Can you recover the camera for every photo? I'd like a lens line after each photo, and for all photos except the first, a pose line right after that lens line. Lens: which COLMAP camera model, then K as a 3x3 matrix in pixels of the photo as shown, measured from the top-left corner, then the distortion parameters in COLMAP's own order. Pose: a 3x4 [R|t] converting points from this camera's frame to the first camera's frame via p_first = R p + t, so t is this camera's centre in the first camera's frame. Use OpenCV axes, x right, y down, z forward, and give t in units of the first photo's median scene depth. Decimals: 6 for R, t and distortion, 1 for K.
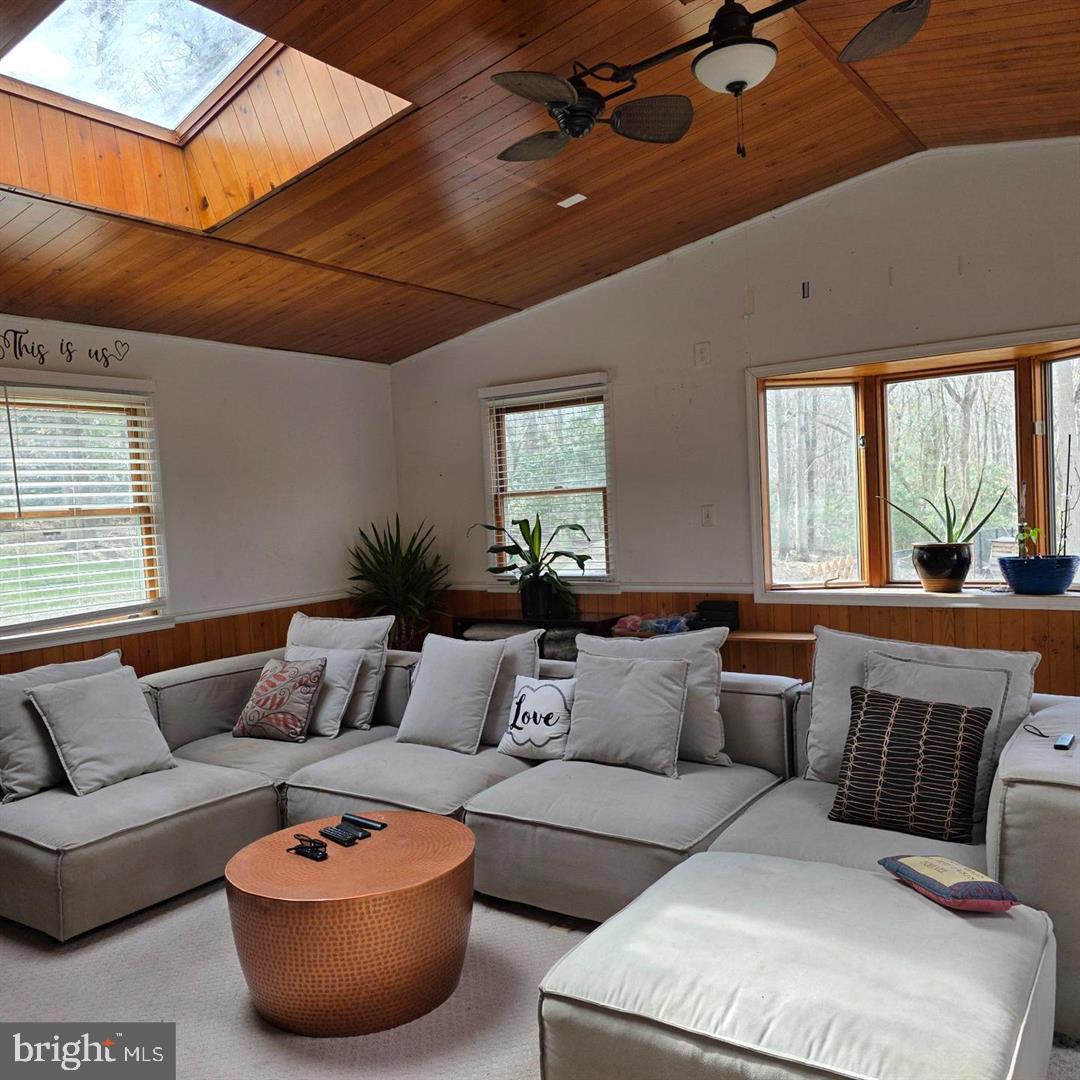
lens RADIAL K [[959.8, 0, 540.0], [0, 959.8, 540.0], [0, 0, 1]] dist [0.179697, -0.326820]
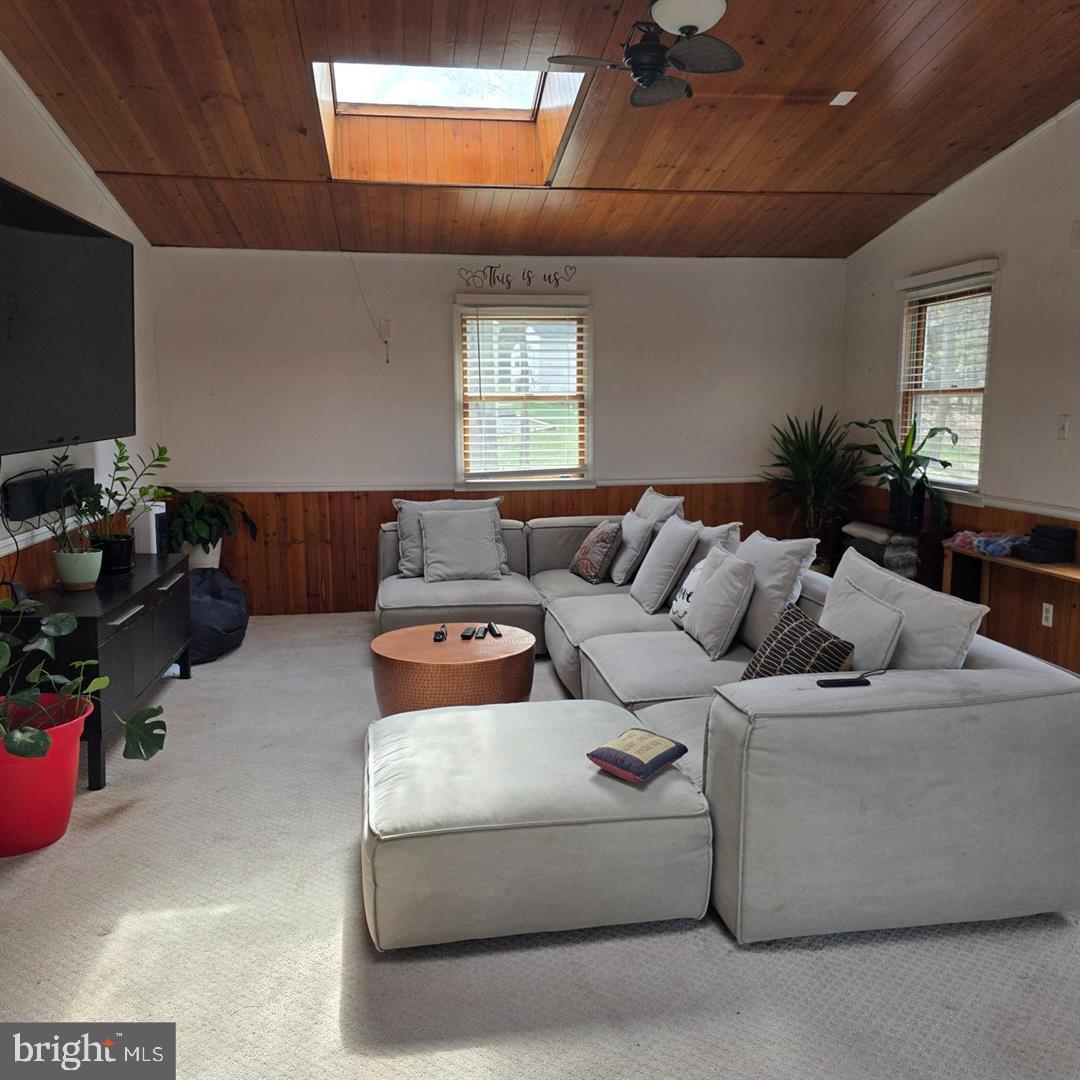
lens RADIAL K [[959.8, 0, 540.0], [0, 959.8, 540.0], [0, 0, 1]] dist [0.179697, -0.326820]
pose [[0.683871, 0.148328, -0.714367, 0.528434], [-0.054876, 0.986800, 0.152362, -0.036481], [0.727537, -0.064994, 0.682983, 0.060978]]
